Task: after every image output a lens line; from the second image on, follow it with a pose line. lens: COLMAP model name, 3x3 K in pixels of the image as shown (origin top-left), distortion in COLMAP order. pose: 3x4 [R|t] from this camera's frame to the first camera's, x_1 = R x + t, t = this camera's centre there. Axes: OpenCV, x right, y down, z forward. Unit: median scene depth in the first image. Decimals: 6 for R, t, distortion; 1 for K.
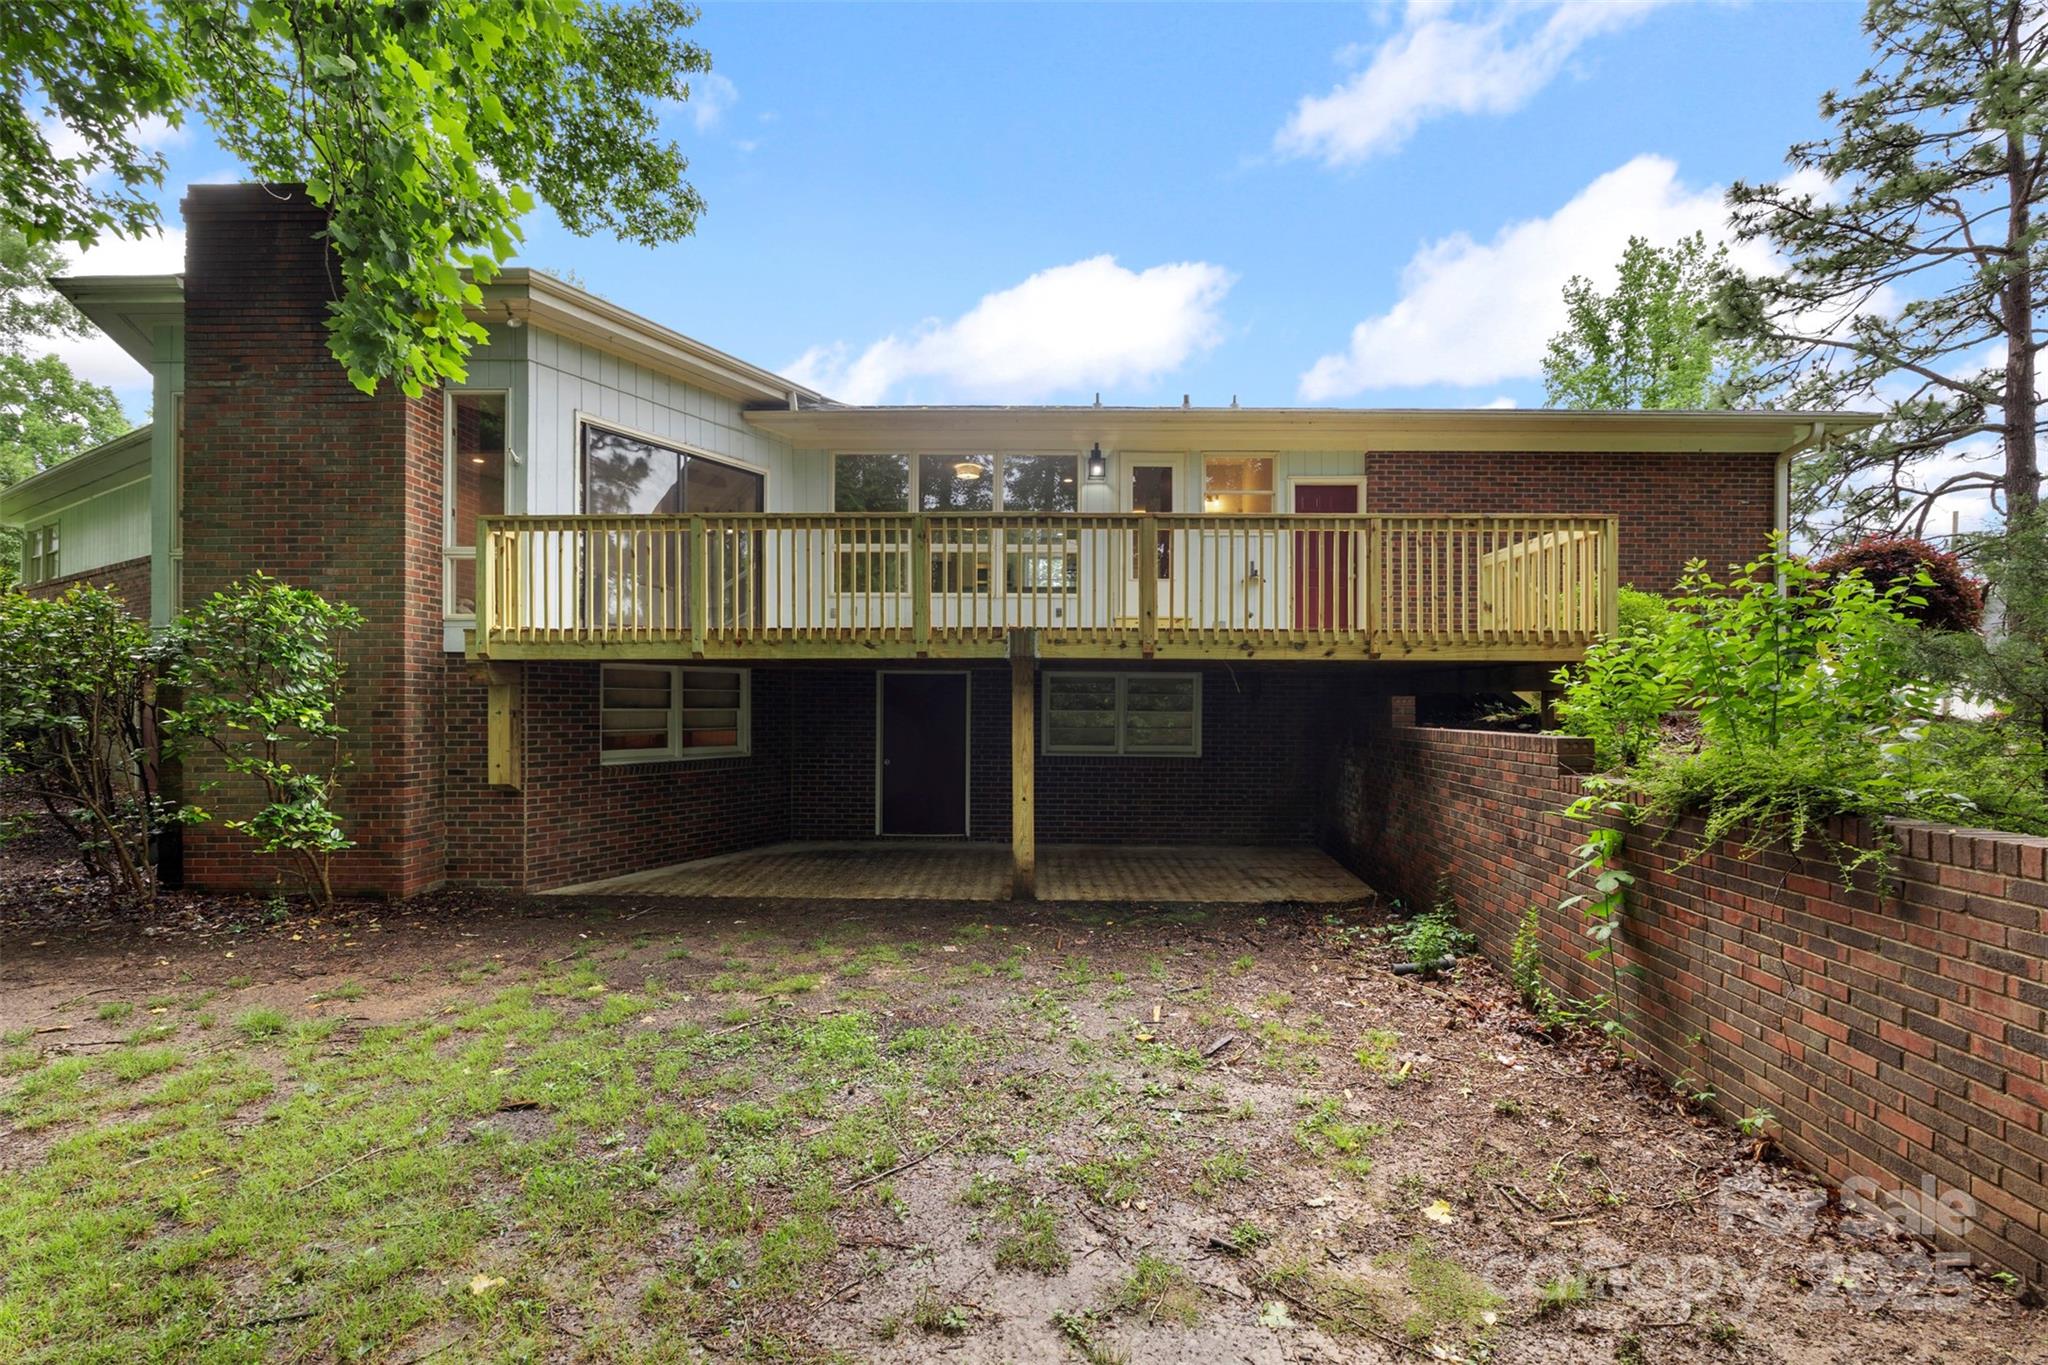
lens RADIAL K [[909.3, 0, 1029.6], [0, 909.3, 691.1], [0, 0, 1]] dist [-0.002228, 0.000000]
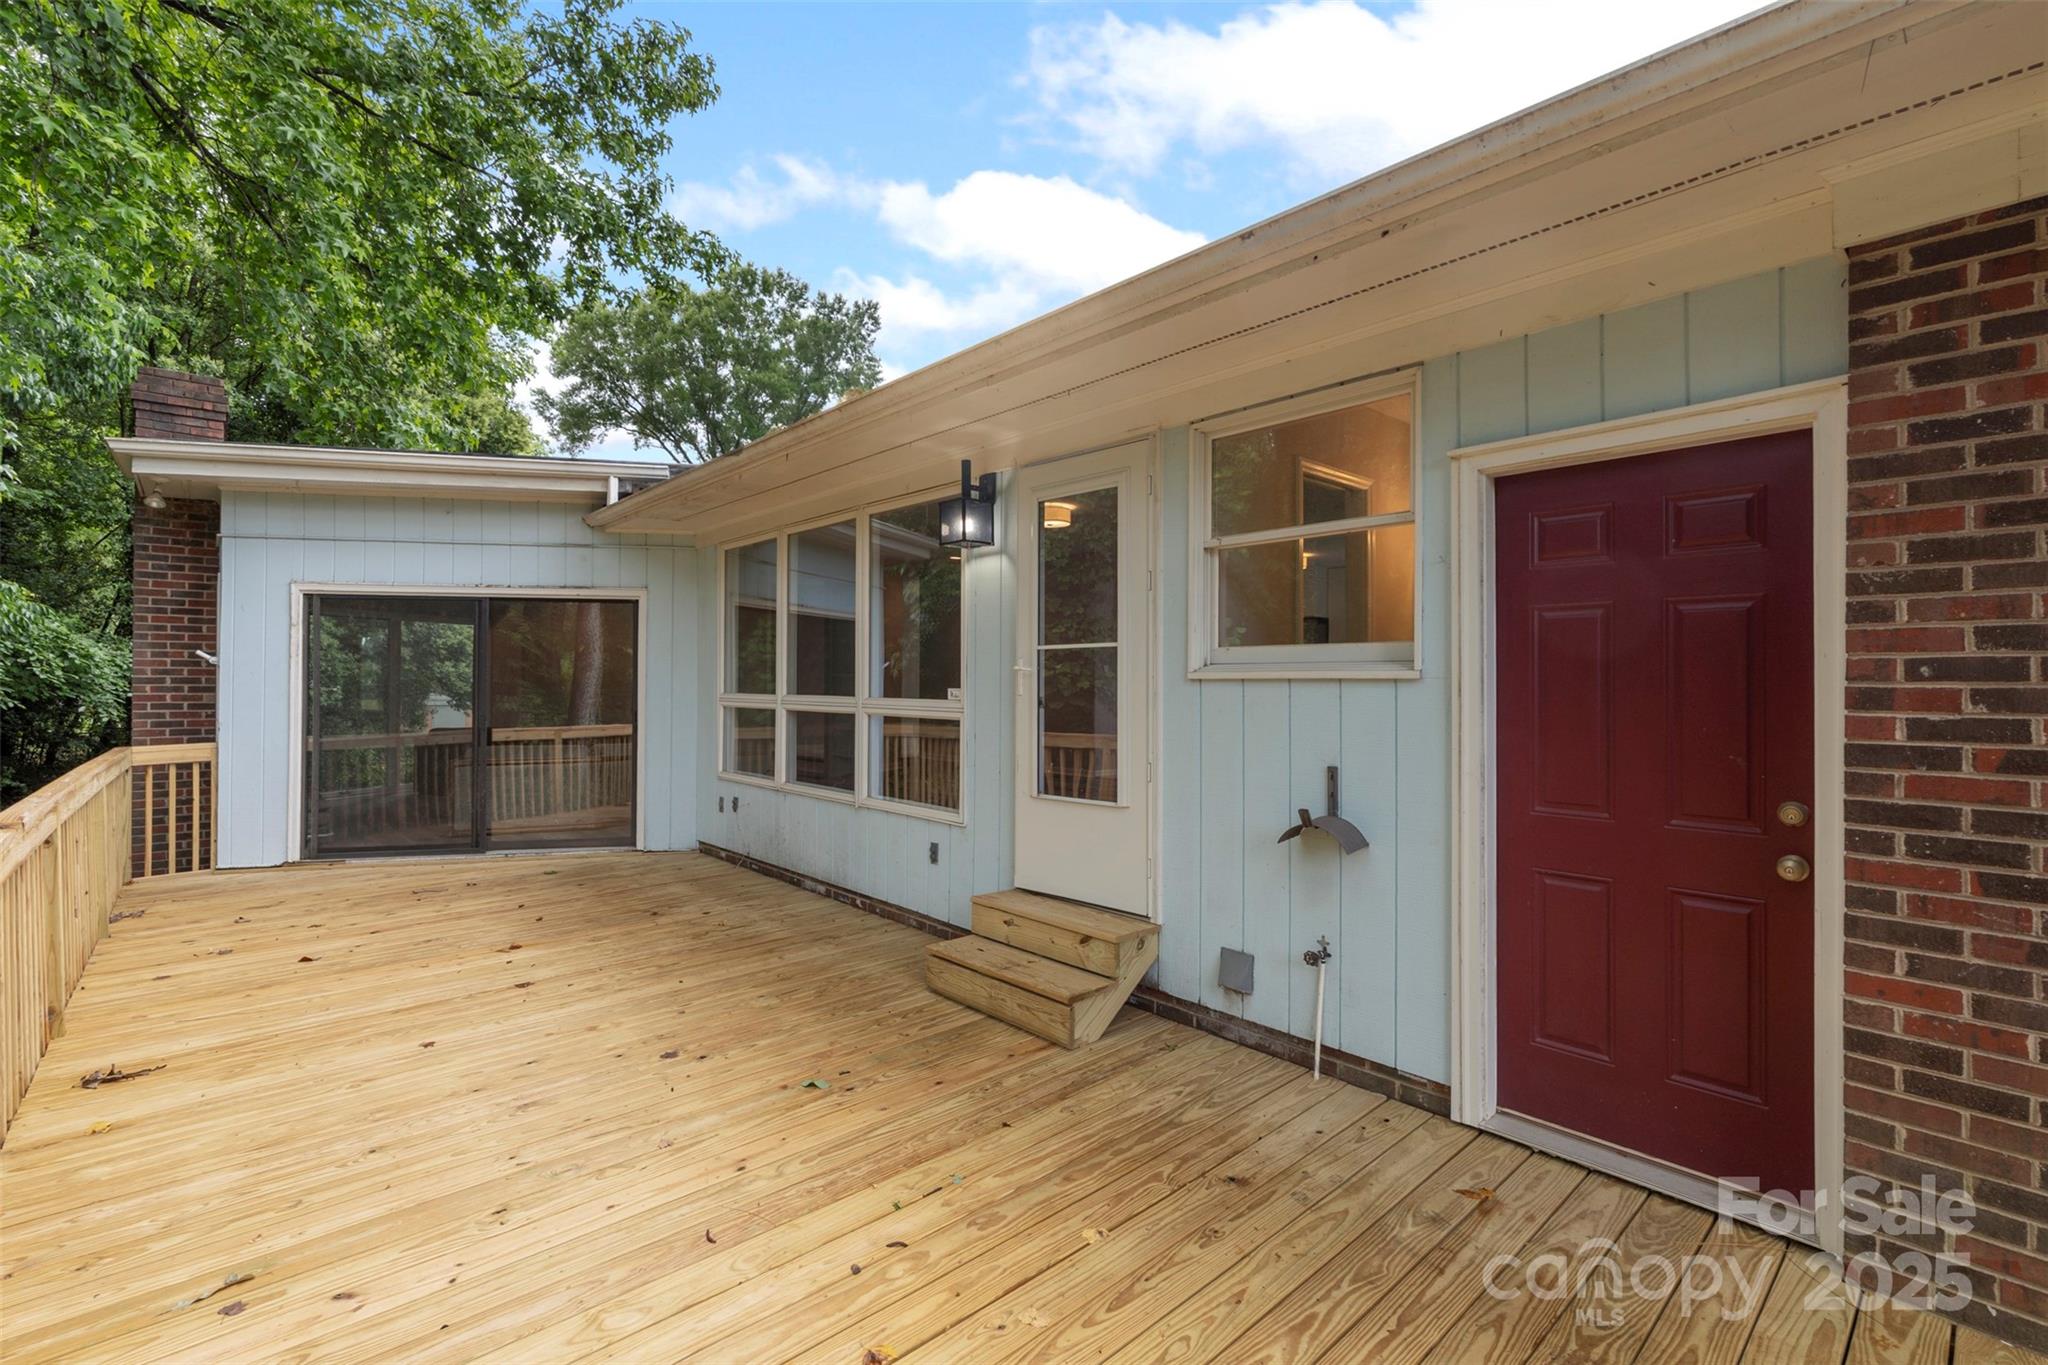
lens RADIAL K [[902.2, 0, 1026.9], [0, 902.2, 681.1], [0, 0, 1]] dist [-0.004539, 0.000110]
pose [[0.675262, 0.000044, -0.737578, 0.397047], [0.014975, 0.999793, 0.013770, -0.177967], [0.737426, -0.020343, 0.675122, 0.744534]]
